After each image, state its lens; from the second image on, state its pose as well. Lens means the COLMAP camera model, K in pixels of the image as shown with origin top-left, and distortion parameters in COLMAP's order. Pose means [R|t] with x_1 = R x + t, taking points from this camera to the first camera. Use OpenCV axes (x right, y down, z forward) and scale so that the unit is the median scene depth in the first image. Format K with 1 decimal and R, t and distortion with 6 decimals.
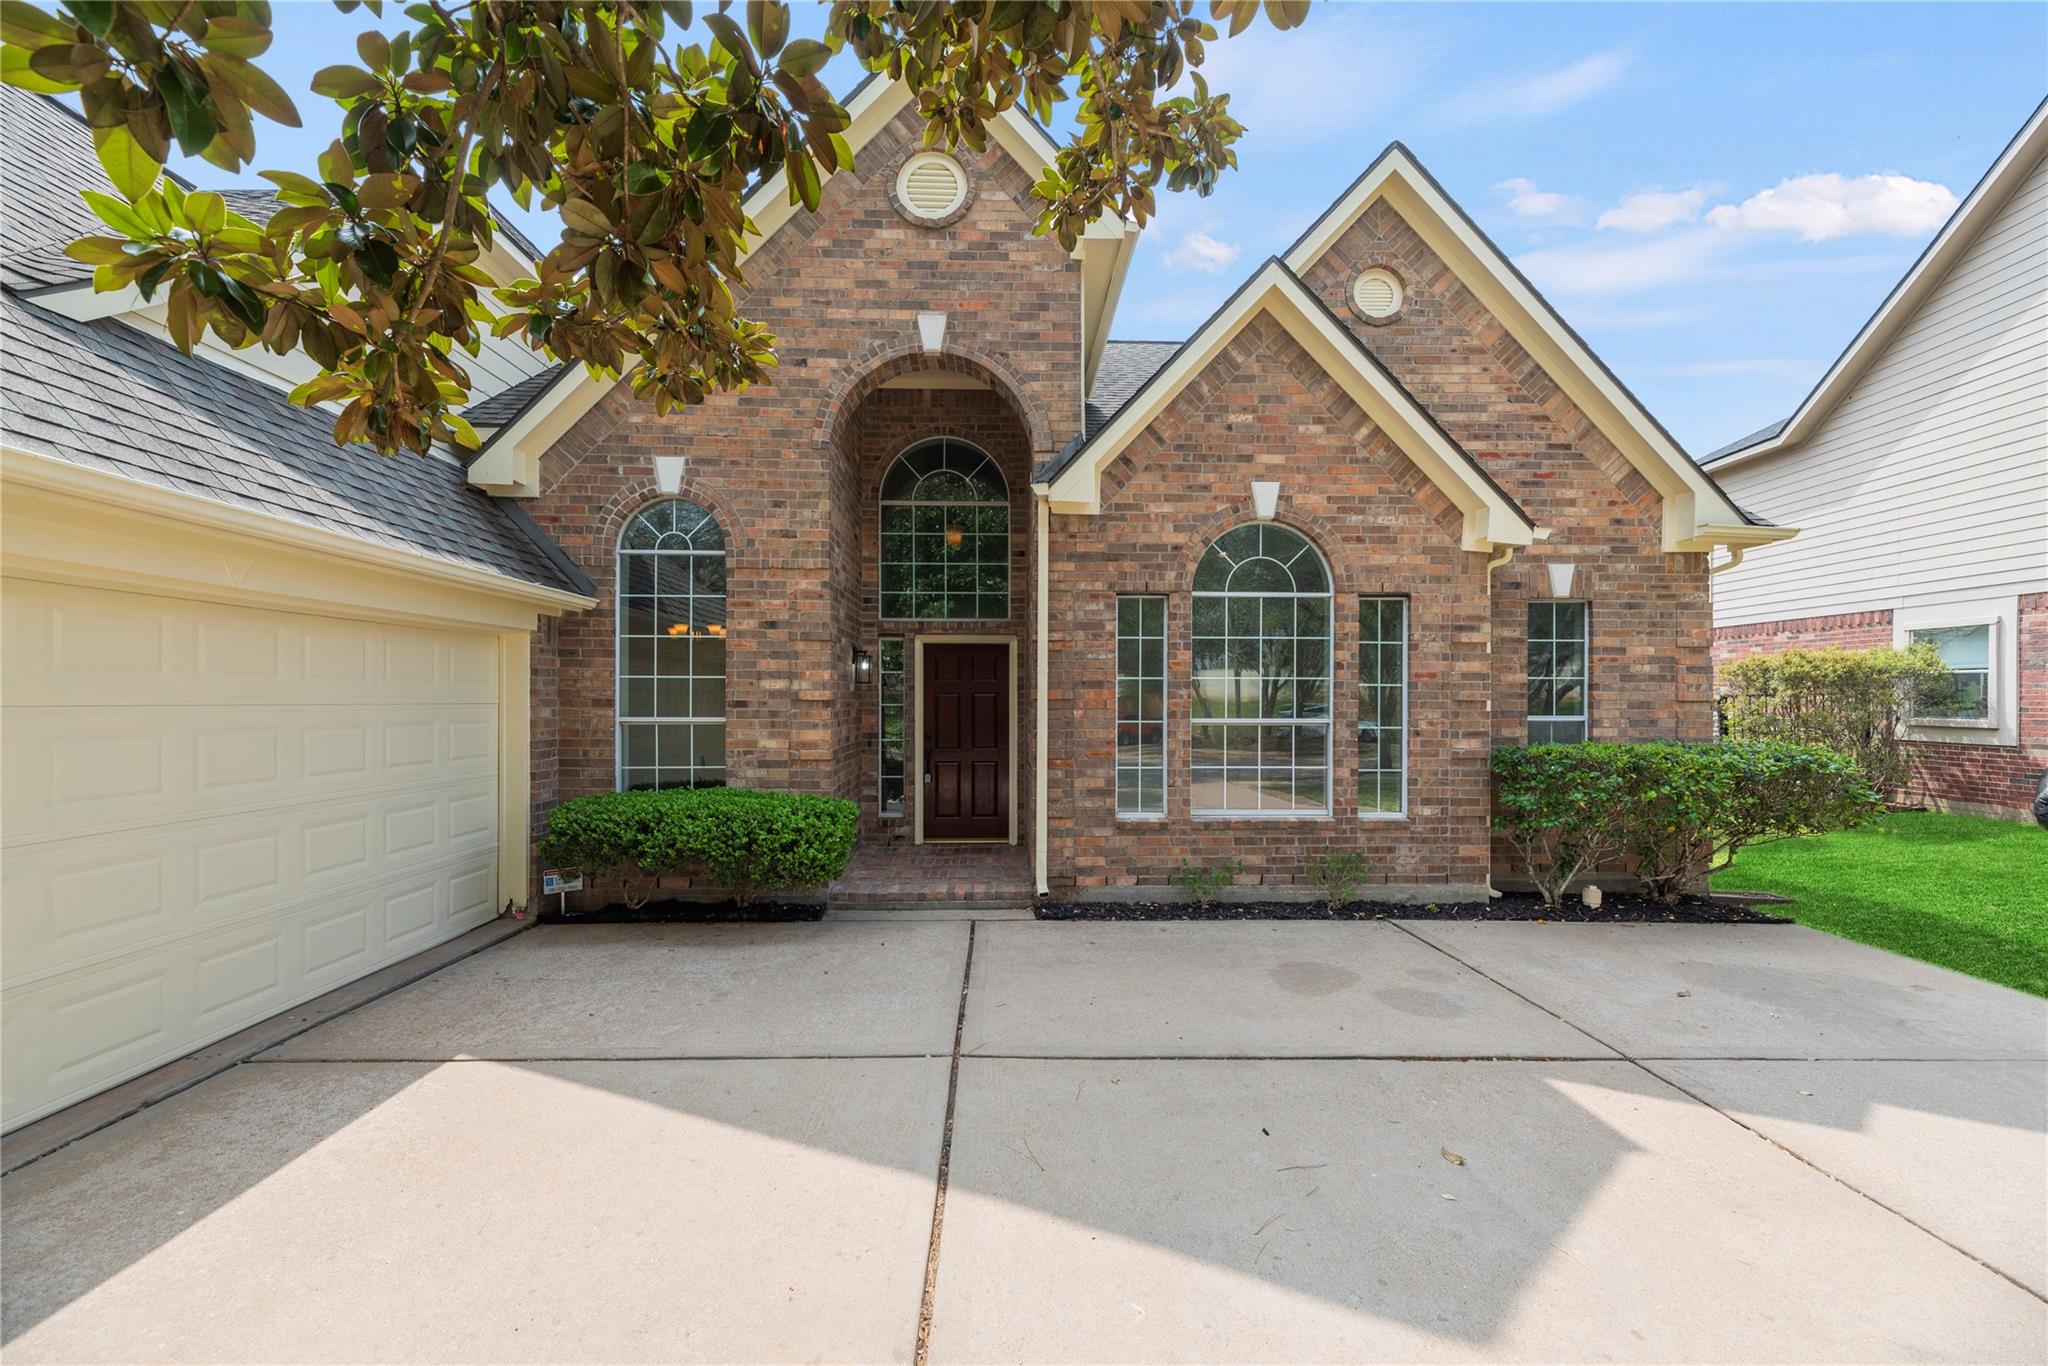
lens RADIAL K [[822.6, 0, 1024.0], [0, 822.6, 683.0], [0, 0, 1]] dist [0.000114, 0.000011]
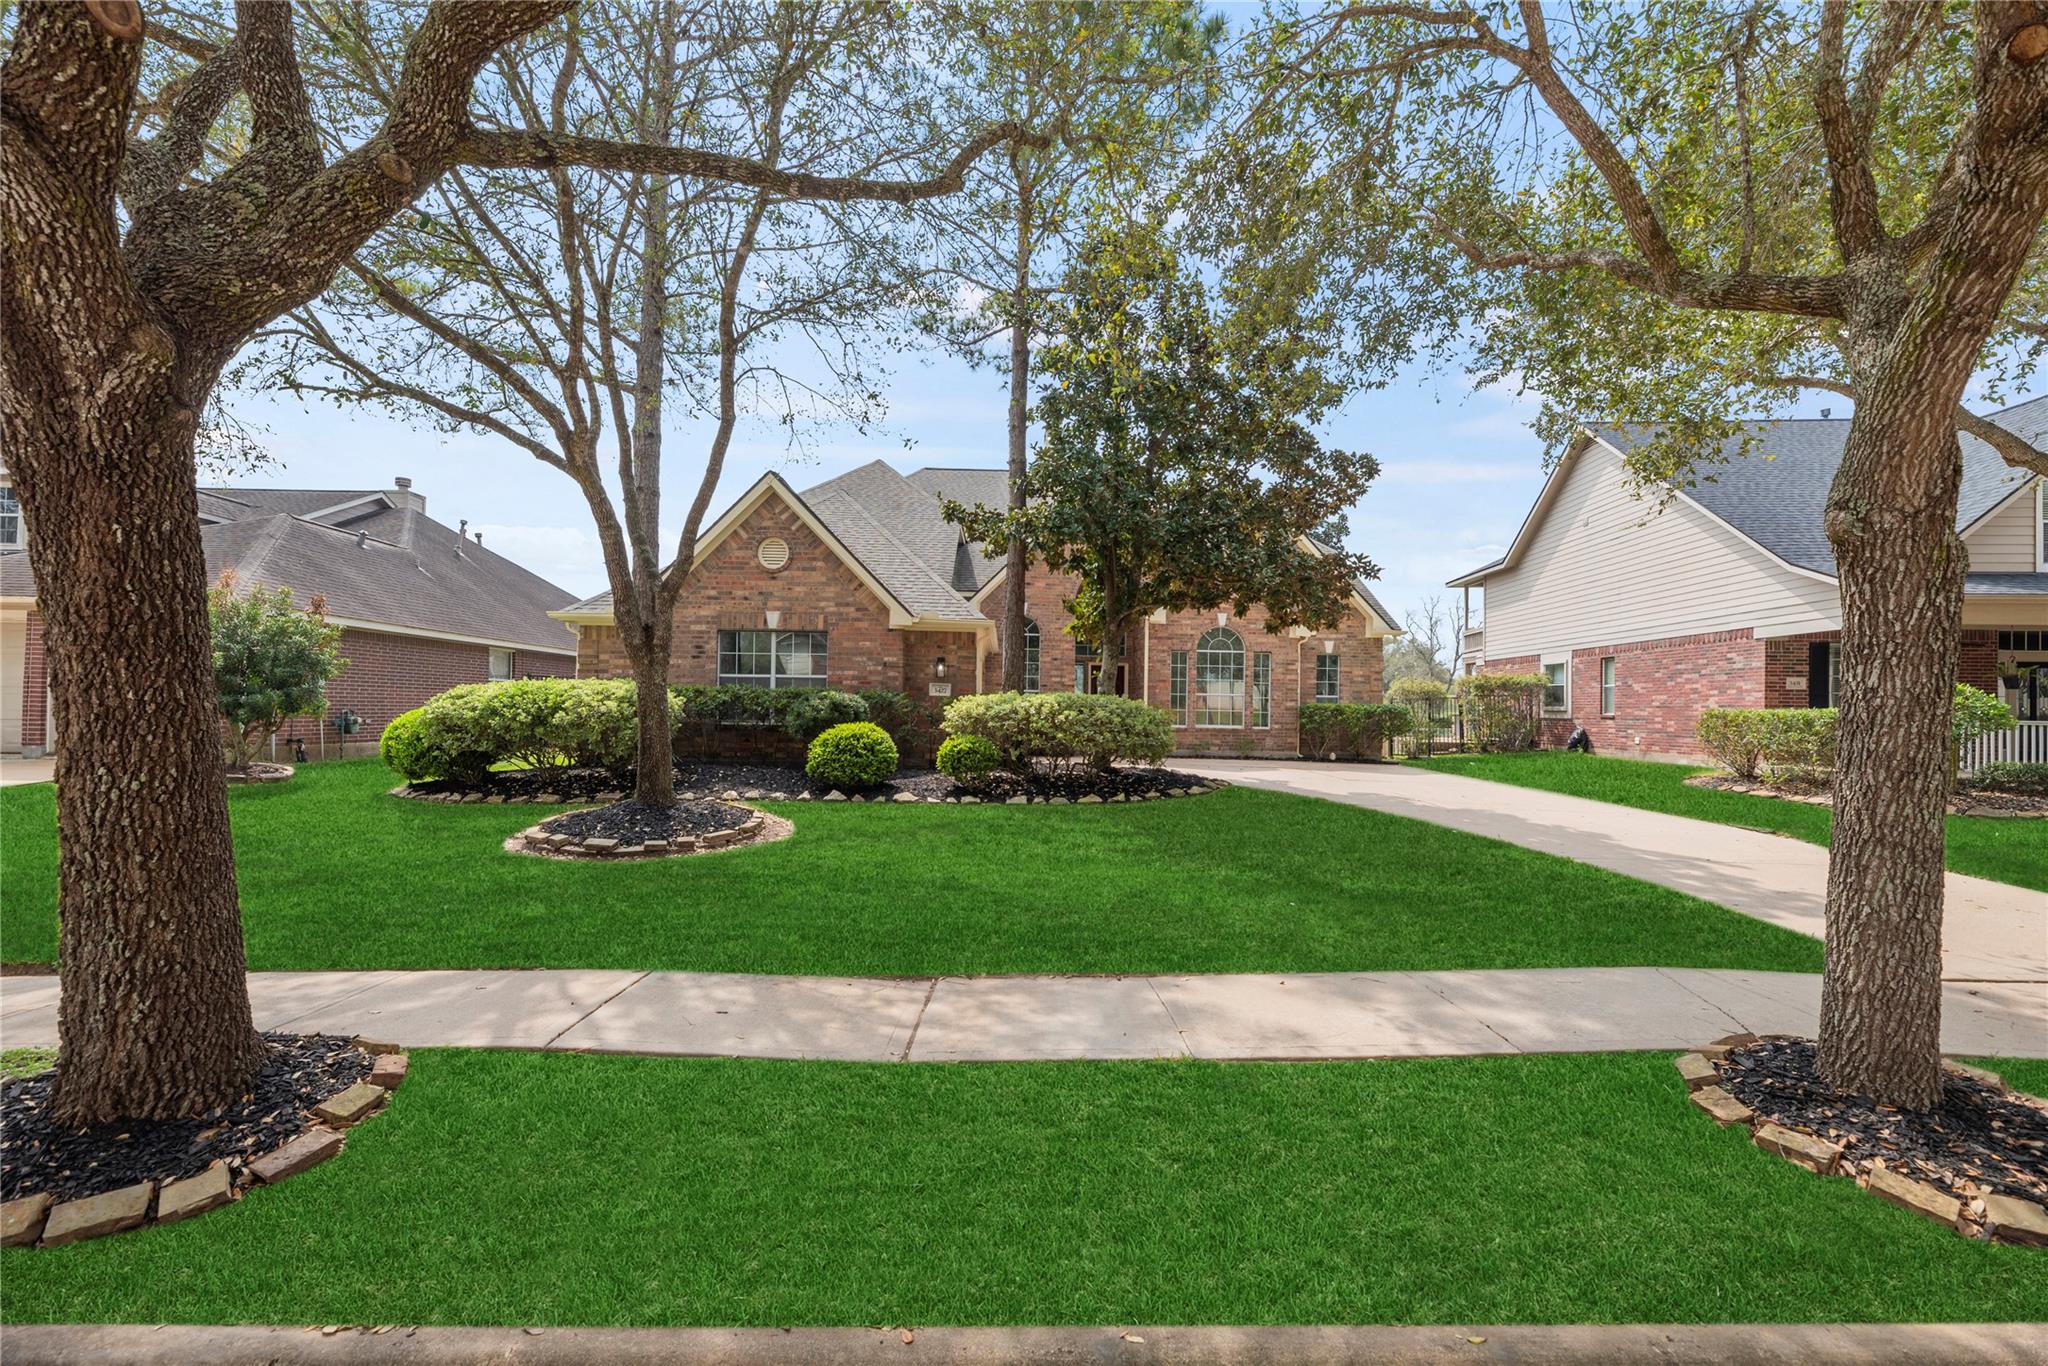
lens RADIAL K [[822.6, 0, 1024.0], [0, 822.6, 683.0], [0, 0, 1]] dist [0.000114, 0.000011]
pose [[0.999867, 0.015069, -0.006203, -0.366482], [-0.015179, 0.999719, -0.018215, 0.064759], [0.005927, 0.018307, 0.999815, -1.808454]]
